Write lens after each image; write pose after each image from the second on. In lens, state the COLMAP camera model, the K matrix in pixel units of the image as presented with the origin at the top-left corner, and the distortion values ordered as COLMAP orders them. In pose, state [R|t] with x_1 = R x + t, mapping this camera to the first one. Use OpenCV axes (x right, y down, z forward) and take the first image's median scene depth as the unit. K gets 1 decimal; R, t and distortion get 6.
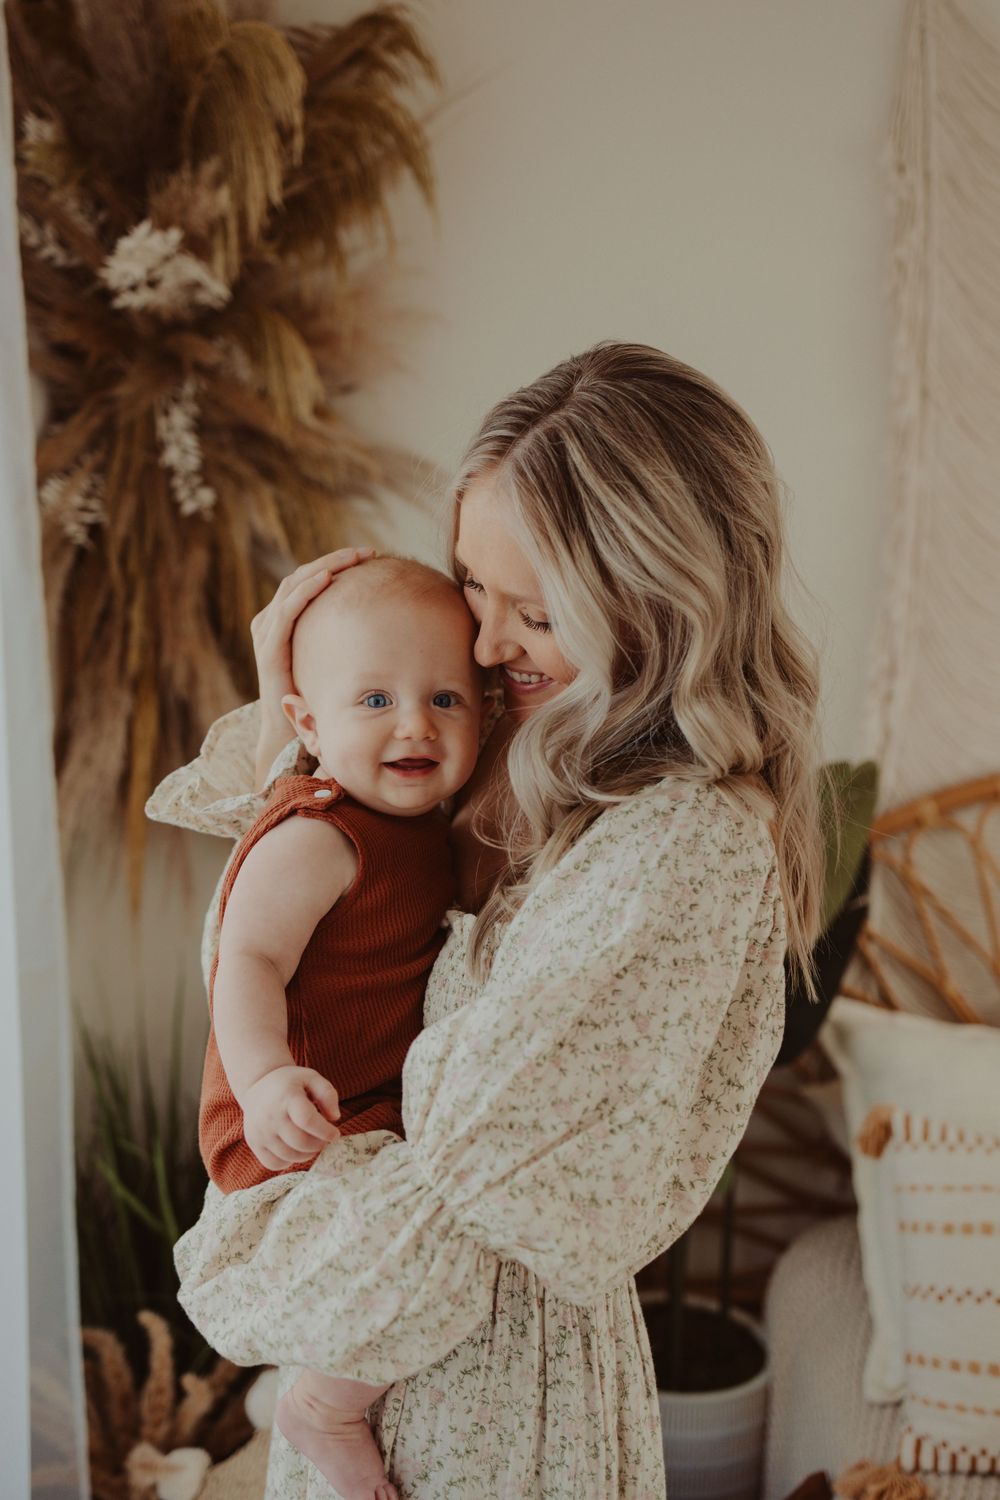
lens RADIAL K [[1524.0, 0, 497.3], [0, 1524.0, 731.6], [0, 0, 1]] dist [0.005079, 0.006581]
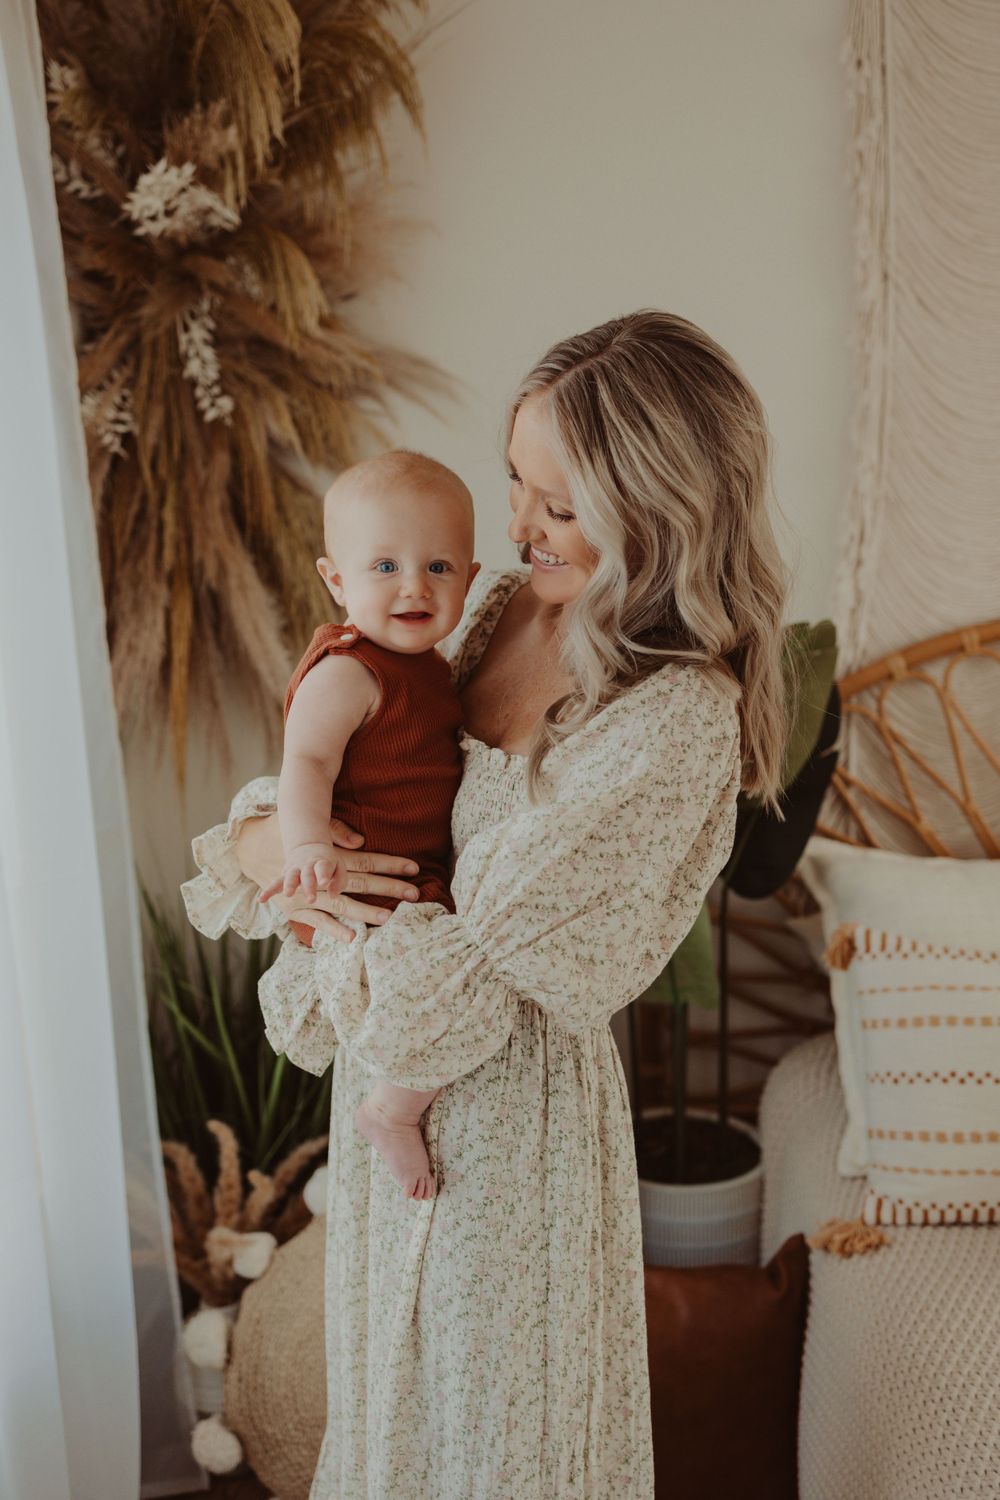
lens RADIAL K [[1524.0, 0, 497.3], [0, 1524.0, 731.6], [0, 0, 1]] dist [0.005079, 0.006581]
pose [[0.999270, -0.037726, -0.006094, 0.002404], [0.038100, 0.995856, 0.082574, -0.002566], [0.002954, -0.082746, 0.996566, -0.121079]]
